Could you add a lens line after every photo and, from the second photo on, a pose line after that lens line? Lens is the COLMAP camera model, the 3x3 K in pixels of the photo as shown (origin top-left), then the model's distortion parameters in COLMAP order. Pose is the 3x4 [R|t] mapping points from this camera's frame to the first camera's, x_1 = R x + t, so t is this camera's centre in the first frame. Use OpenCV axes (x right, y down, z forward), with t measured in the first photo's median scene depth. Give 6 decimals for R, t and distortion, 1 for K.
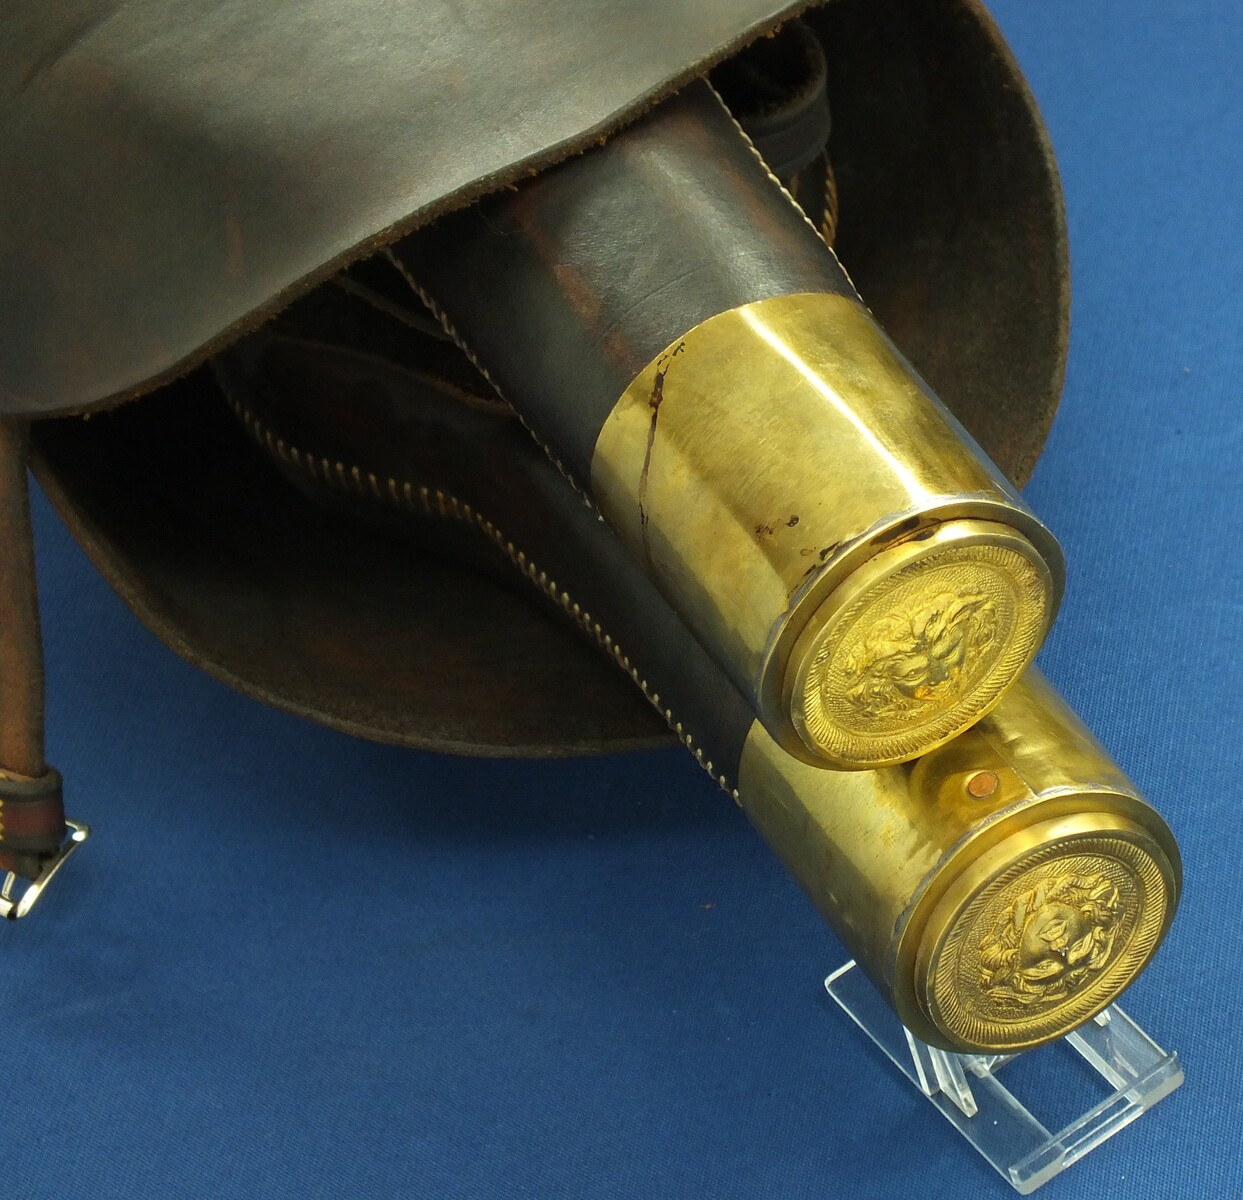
lens RADIAL K [[2367.7, 0, 622.6], [0, 2367.7, 604.3], [0, 0, 1]] dist [-0.142418, 0.000000]
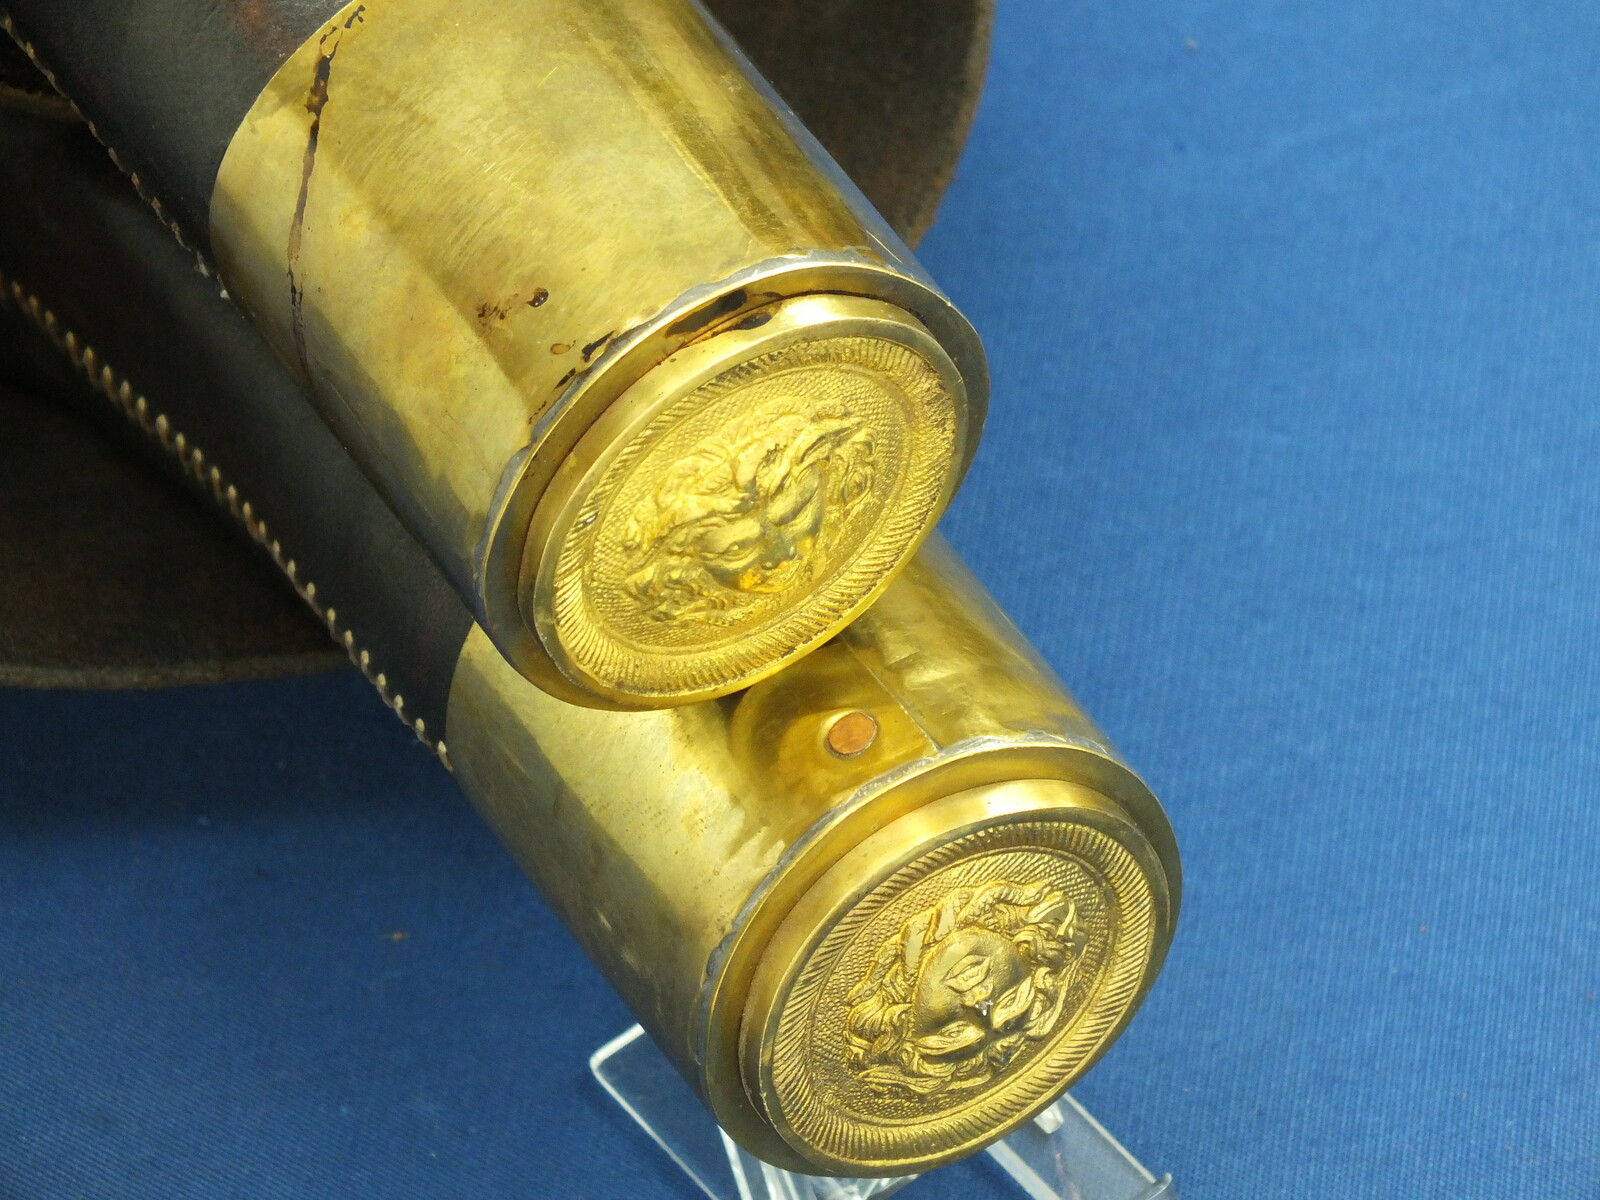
lens RADIAL K [[5348.3, 0, 799.8], [0, 5348.3, 602.7], [0, 0, 1]] dist [-0.113641, 0.000000]
pose [[0.991338, -0.002807, 0.131305, -0.040332], [-0.002248, 0.999262, 0.038335, -0.009292], [-0.131316, -0.038299, 0.990601, -0.356373]]
